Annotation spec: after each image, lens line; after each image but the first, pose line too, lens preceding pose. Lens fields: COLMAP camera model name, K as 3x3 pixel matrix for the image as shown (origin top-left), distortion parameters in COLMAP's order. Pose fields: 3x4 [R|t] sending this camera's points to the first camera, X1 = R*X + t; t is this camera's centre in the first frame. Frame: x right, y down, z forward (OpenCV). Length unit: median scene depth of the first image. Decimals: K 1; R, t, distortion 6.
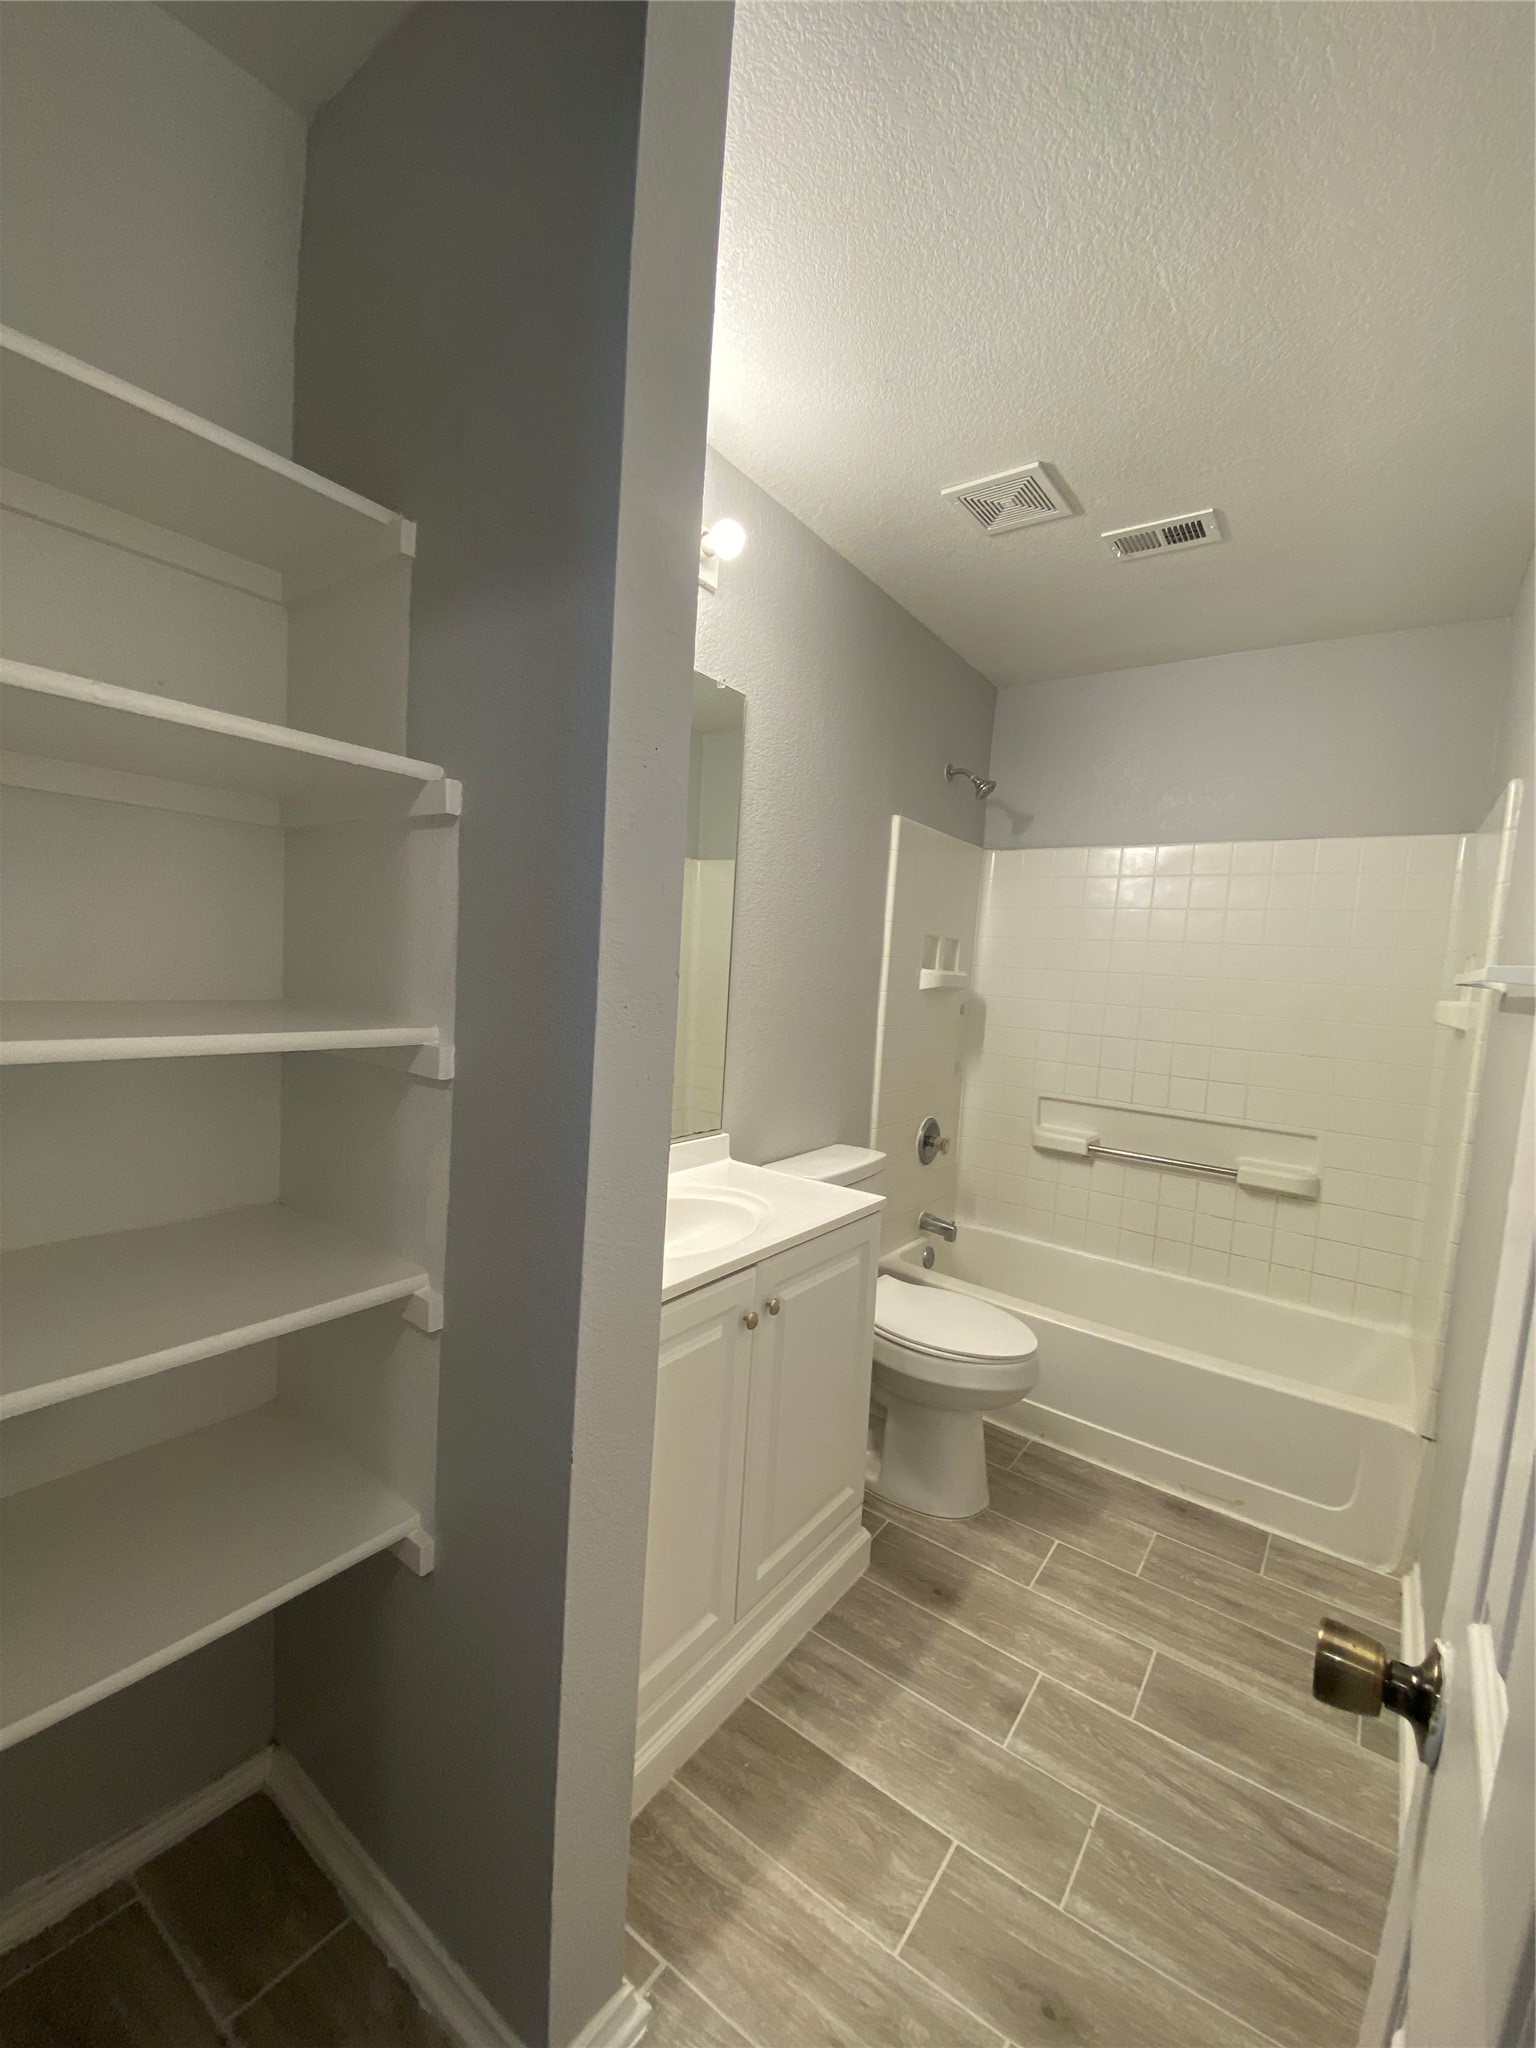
lens RADIAL K [[865.8, 0, 772.8], [0, 865.8, 1030.3], [0, 0, 1]] dist [0.057440, -0.039501]
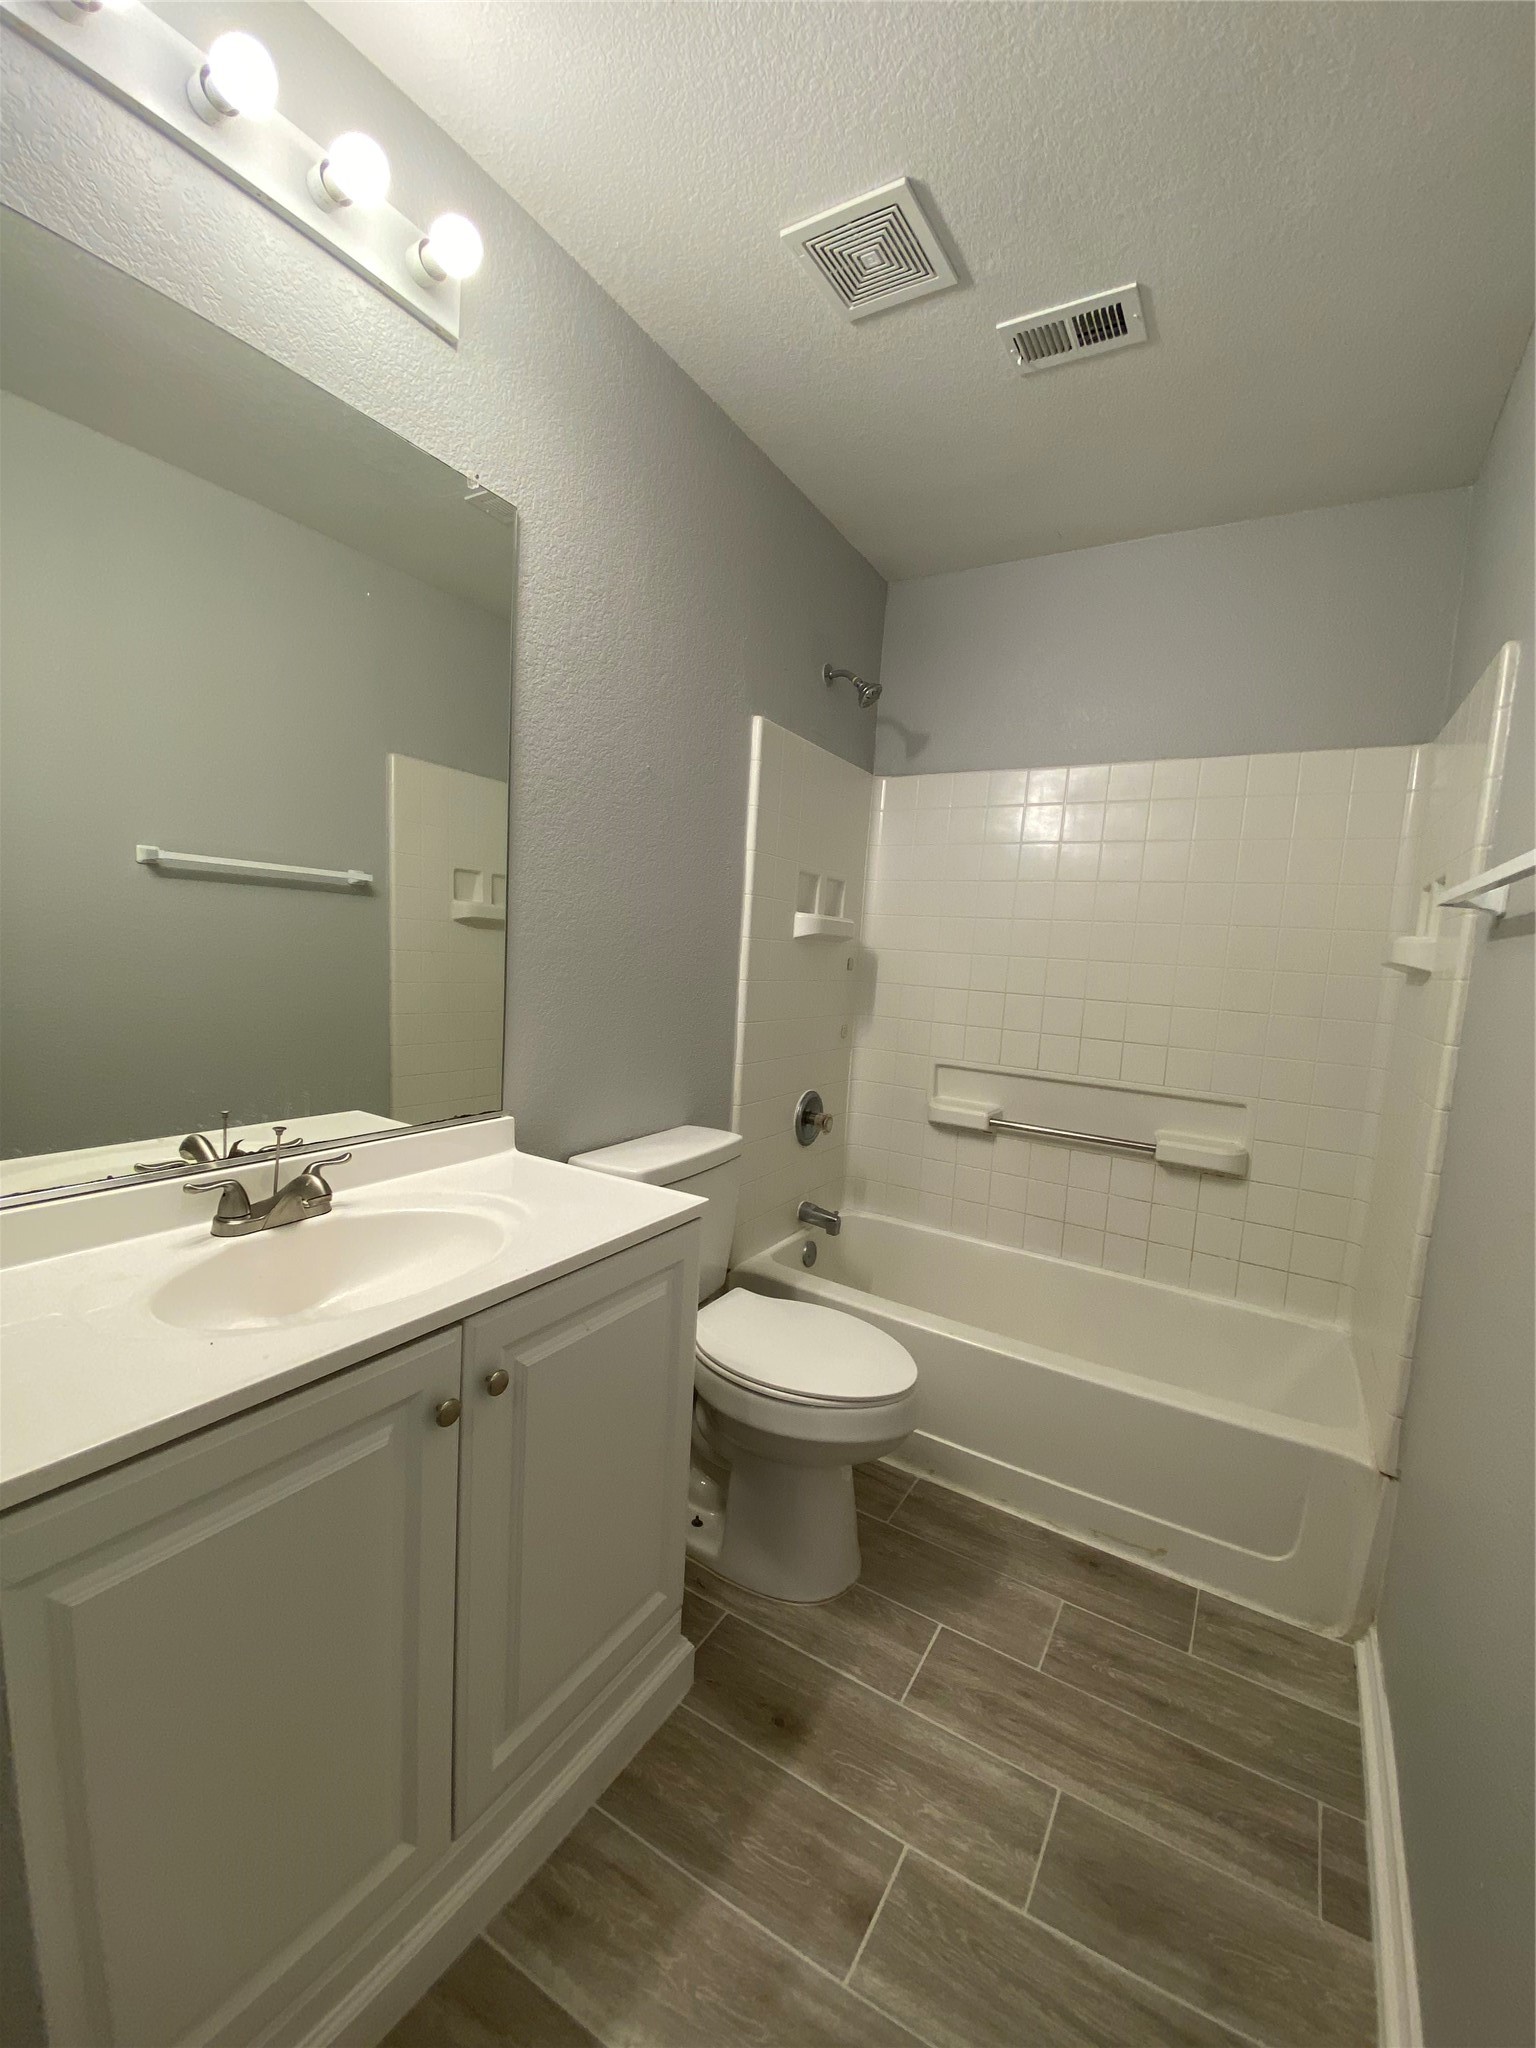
lens RADIAL K [[865.8, 0, 772.8], [0, 865.8, 1030.3], [0, 0, 1]] dist [0.057440, -0.039501]
pose [[0.996355, -0.009928, 0.084724, 0.107318], [0.007613, 0.999590, 0.027608, 0.026490], [-0.084964, -0.026862, 0.996022, 0.234102]]
